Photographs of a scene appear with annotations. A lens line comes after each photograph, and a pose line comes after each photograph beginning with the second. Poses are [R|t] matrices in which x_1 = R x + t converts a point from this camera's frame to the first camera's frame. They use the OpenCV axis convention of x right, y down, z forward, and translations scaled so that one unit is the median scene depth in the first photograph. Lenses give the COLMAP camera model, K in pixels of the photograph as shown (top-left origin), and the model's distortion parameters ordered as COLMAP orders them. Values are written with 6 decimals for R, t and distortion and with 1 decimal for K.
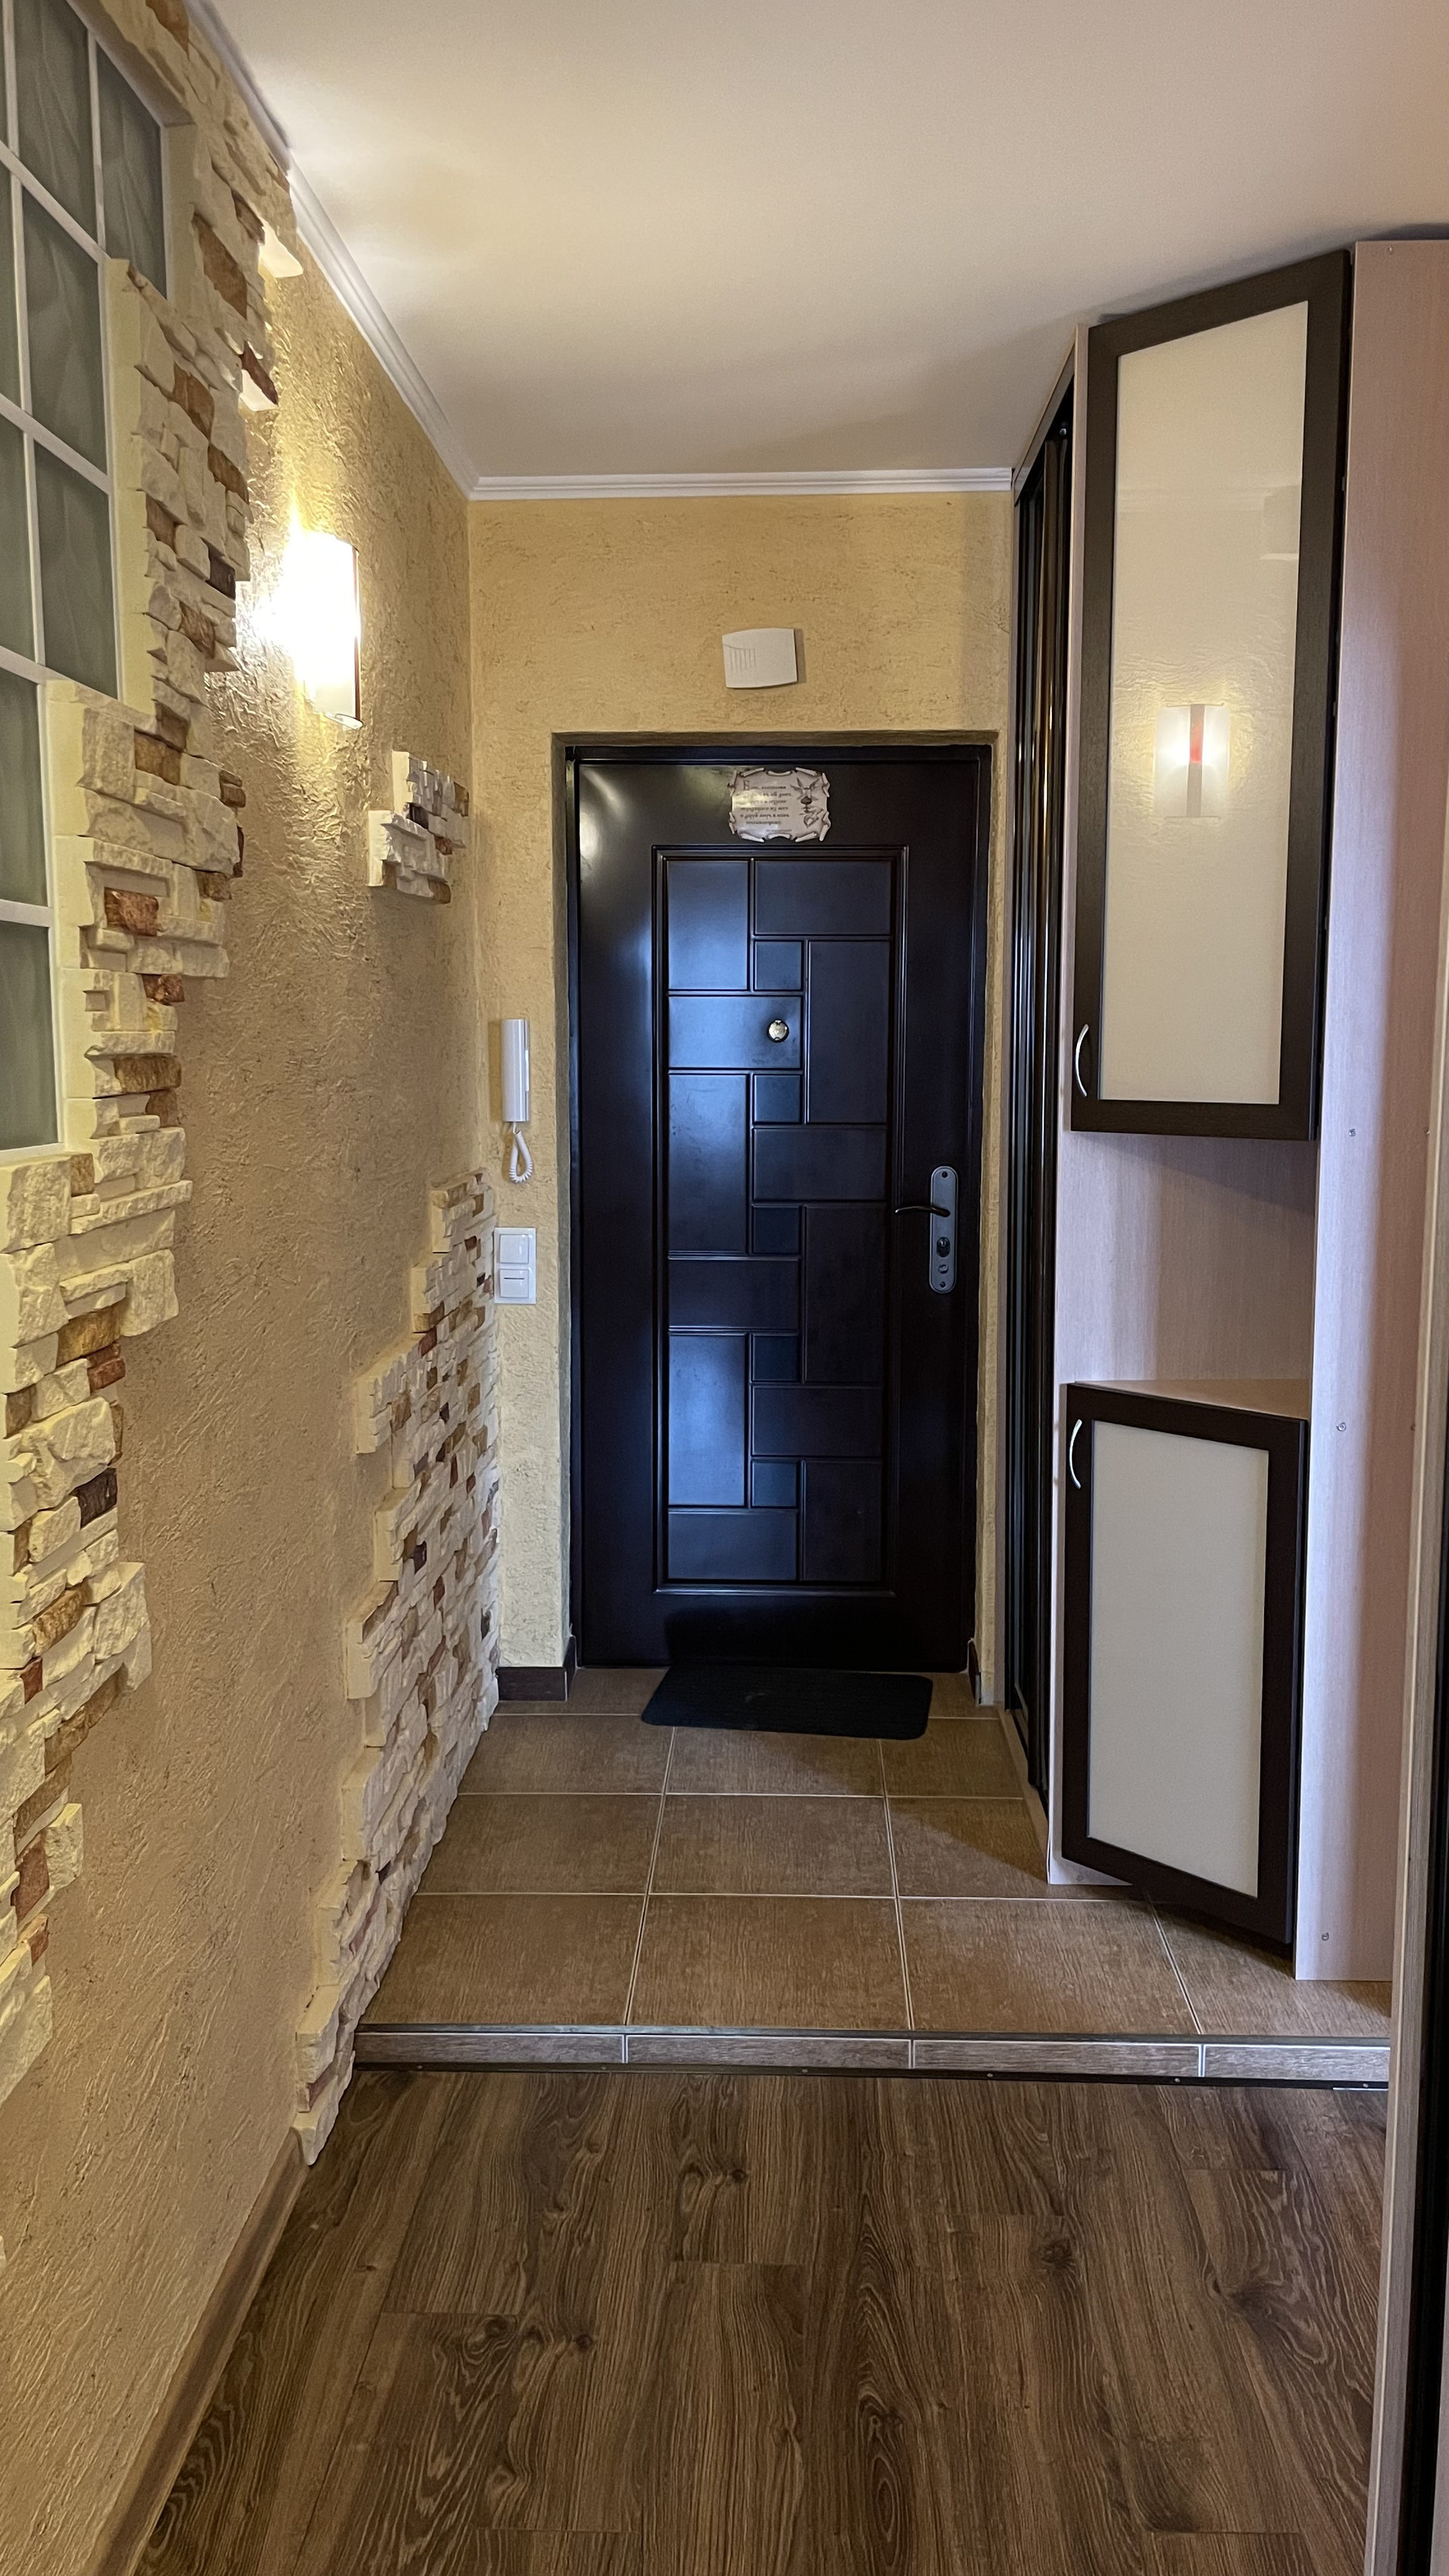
lens RADIAL K [[1930.0, 0, 730.8], [0, 1930.0, 1279.3], [0, 0, 1]] dist [0.036273, -0.002174]
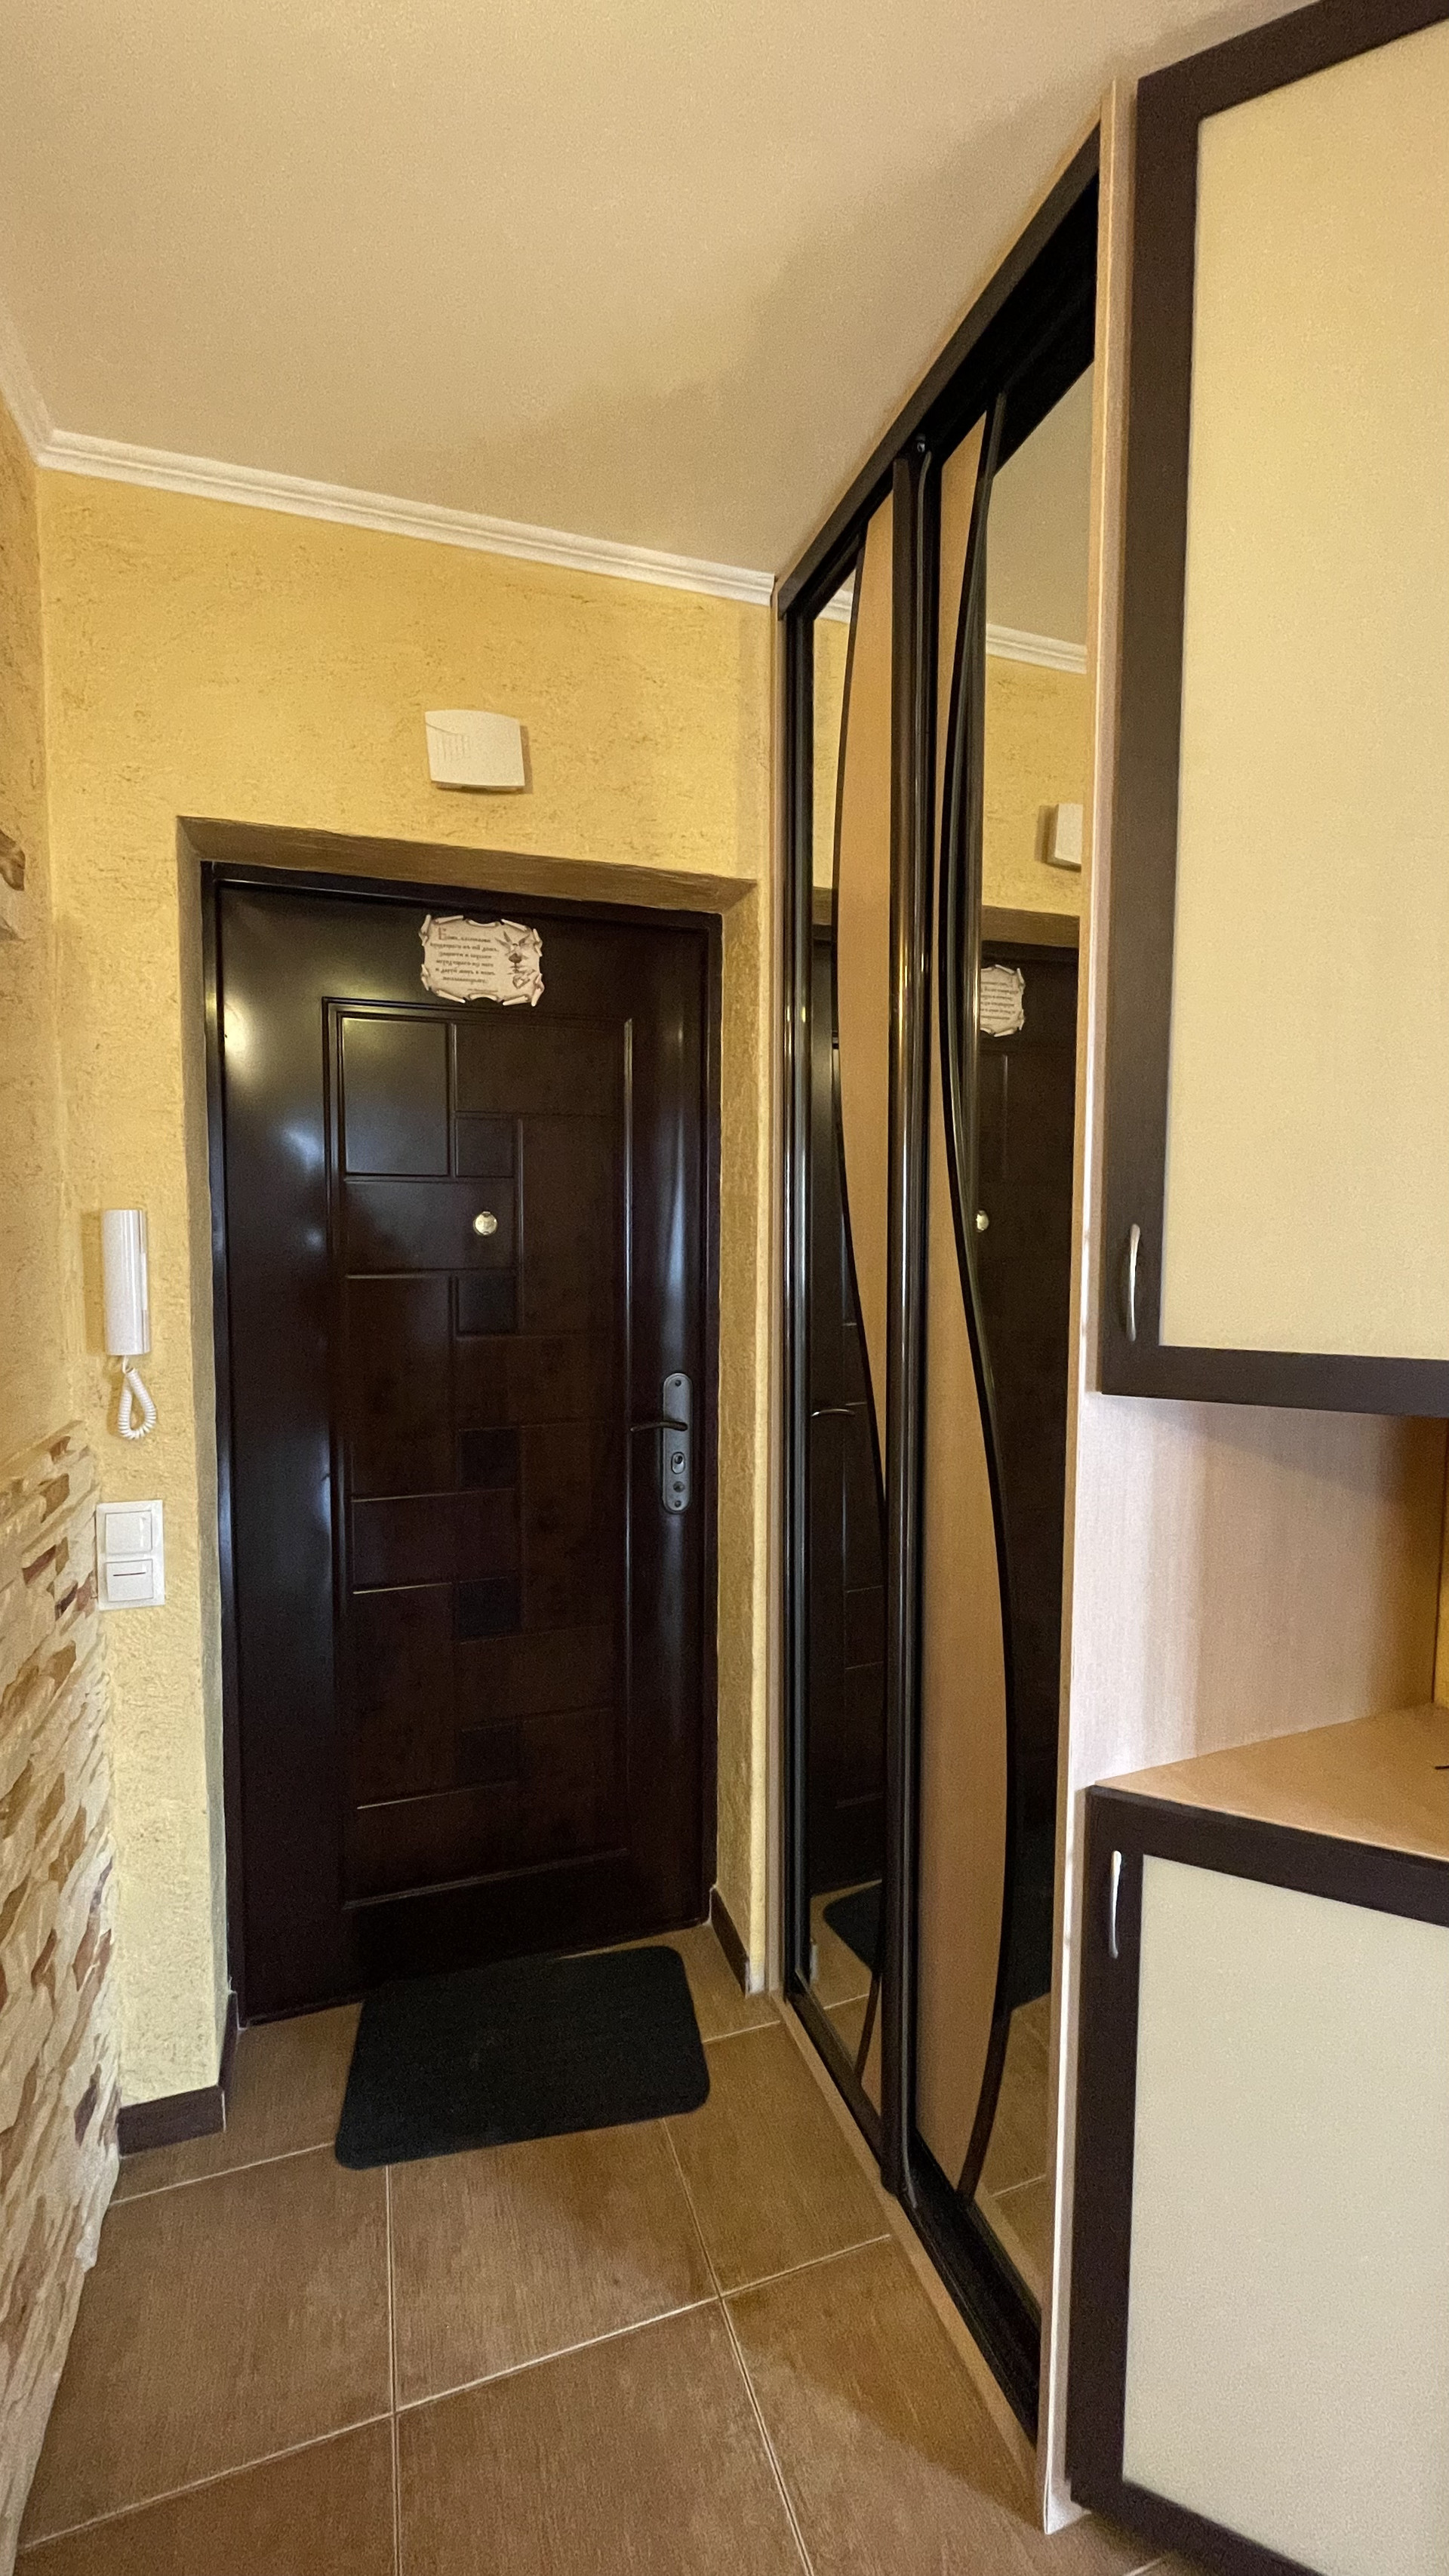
lens RADIAL K [[1036.8, 0, 734.2], [0, 1036.8, 1291.2], [0, 0, 1]] dist [-0.002653, -0.000877]
pose [[0.931664, -0.021317, 0.362696, -0.041818], [0.042061, 0.997893, -0.049394, -0.076226], [-0.360879, 0.061274, 0.930597, 0.567027]]
